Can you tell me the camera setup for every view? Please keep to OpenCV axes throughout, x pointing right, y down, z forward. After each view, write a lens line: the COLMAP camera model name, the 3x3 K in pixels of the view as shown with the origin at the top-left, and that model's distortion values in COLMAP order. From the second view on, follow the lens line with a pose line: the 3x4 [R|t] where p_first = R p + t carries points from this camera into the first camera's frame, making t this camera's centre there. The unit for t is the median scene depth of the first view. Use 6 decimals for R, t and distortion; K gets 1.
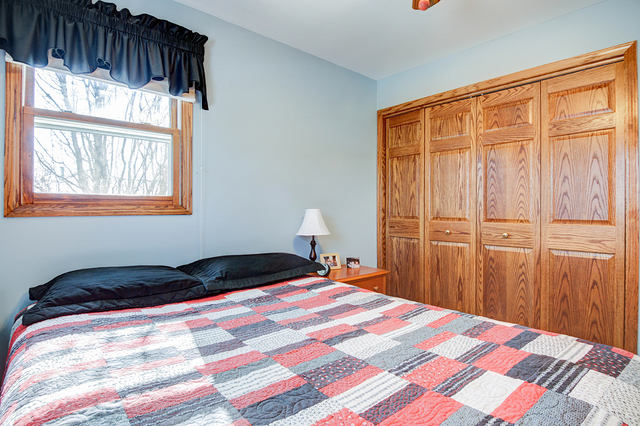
lens RADIAL K [[336.2, 0, 322.2], [0, 336.2, 210.2], [0, 0, 1]] dist [-0.014978, -0.000731]
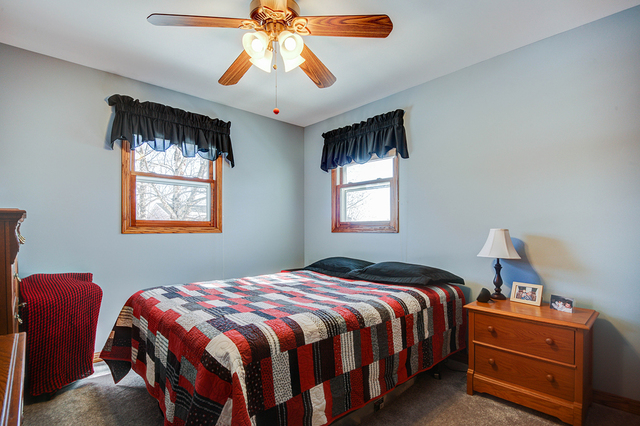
lens RADIAL K [[326.0, 0, 307.3], [0, 326.0, 228.4], [0, 0, 1]] dist [0.005633, -0.012344]
pose [[-0.023724, -0.002396, -0.999716, 1.446762], [-0.002291, 0.999995, -0.002342, -0.001777], [0.999716, 0.002234, -0.023729, 0.861562]]
